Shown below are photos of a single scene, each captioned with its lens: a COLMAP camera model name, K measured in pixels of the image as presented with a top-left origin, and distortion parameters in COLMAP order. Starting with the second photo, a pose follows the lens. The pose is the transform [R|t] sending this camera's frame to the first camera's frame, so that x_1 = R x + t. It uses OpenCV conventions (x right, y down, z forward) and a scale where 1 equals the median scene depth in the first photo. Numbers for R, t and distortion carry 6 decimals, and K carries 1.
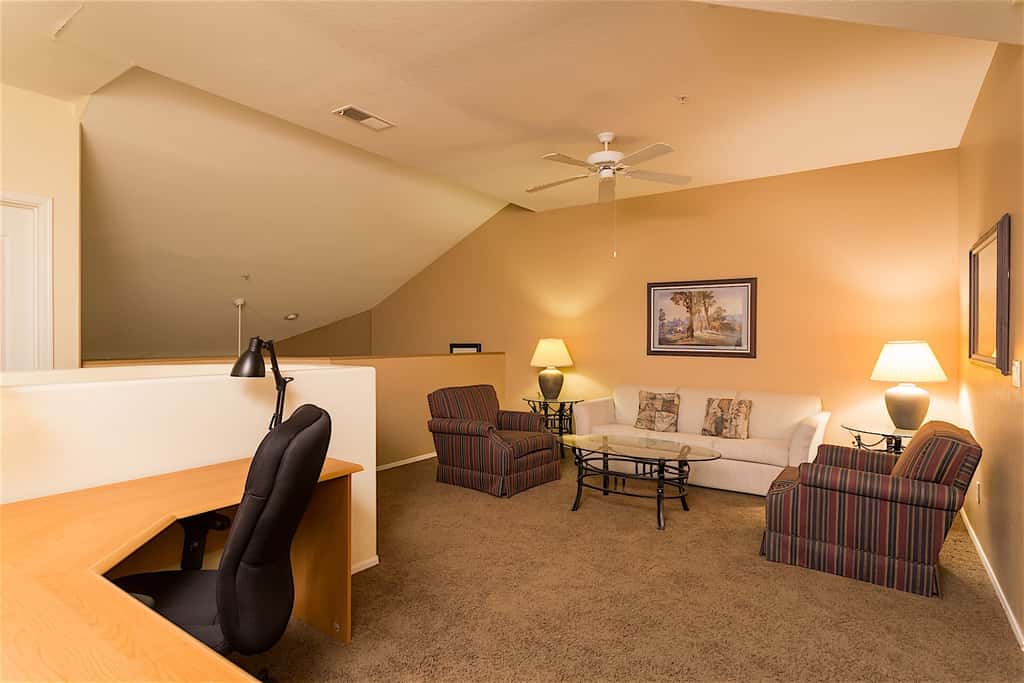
lens RADIAL K [[538.5, 0, 509.7], [0, 538.5, 340.7], [0, 0, 1]] dist [0.003822, 0.001796]
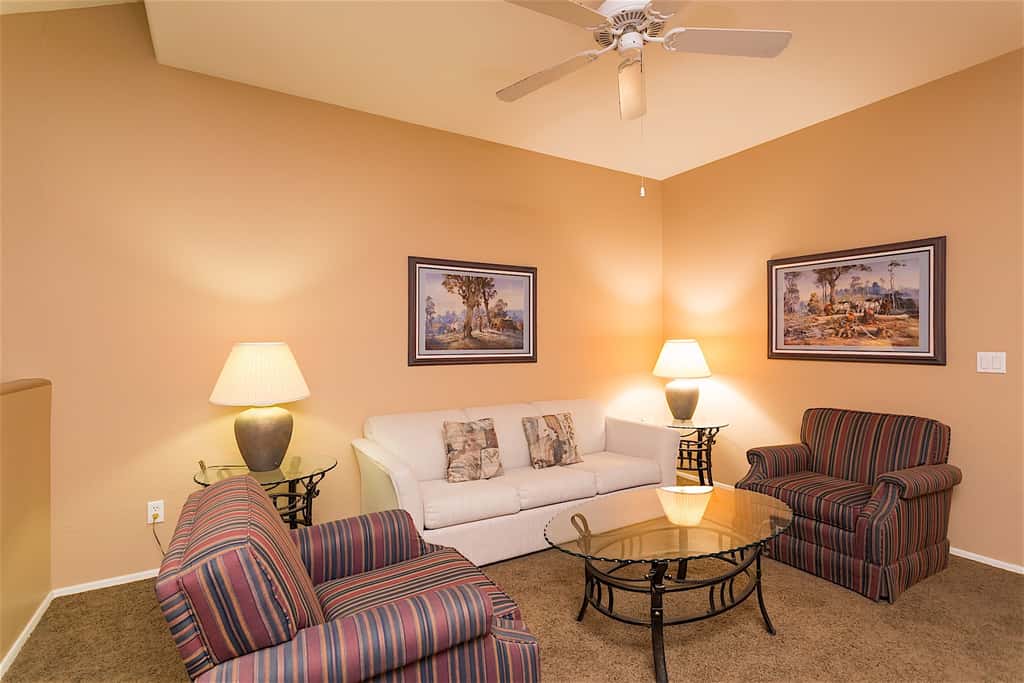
lens RADIAL K [[488.8, 0, 510.0], [0, 488.8, 341.1], [0, 0, 1]] dist [0.004974, -0.000795]
pose [[0.409173, -0.011034, 0.912390, -0.275410], [0.014270, 0.999882, 0.005693, -0.006272], [-0.912345, 0.010691, 0.409282, 0.754142]]
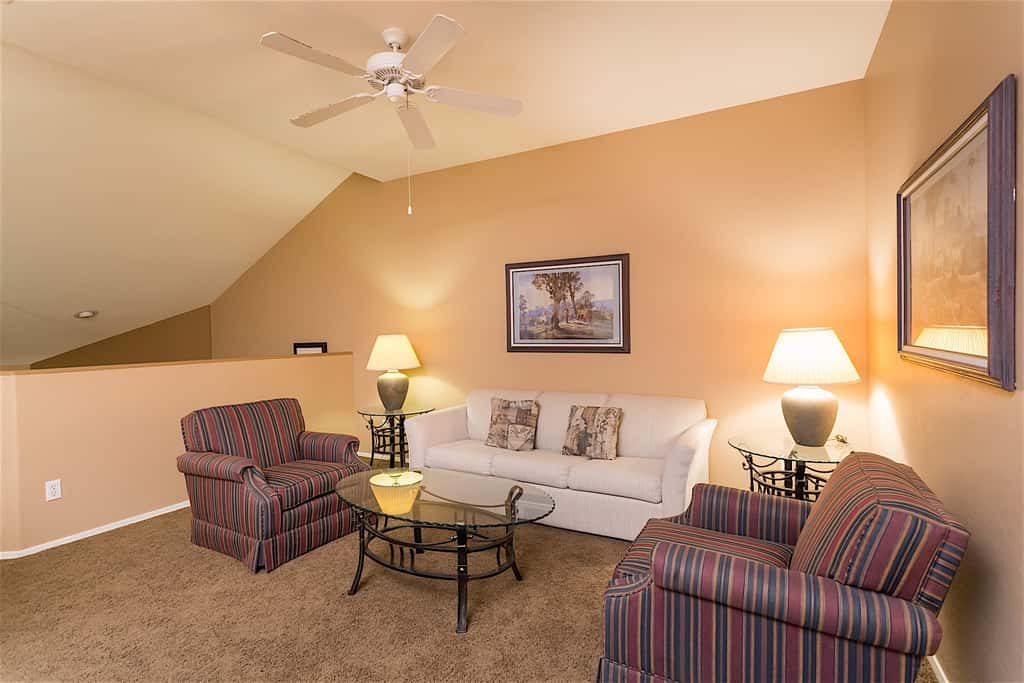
lens RADIAL K [[488.8, 0, 508.1], [0, 488.8, 342.3], [0, 0, 1]] dist [0.004974, -0.000795]
pose [[0.993319, -0.025272, 0.112603, 0.202160], [0.023605, 0.999592, 0.016110, -0.000375], [-0.112964, -0.013345, 0.993509, 0.306386]]
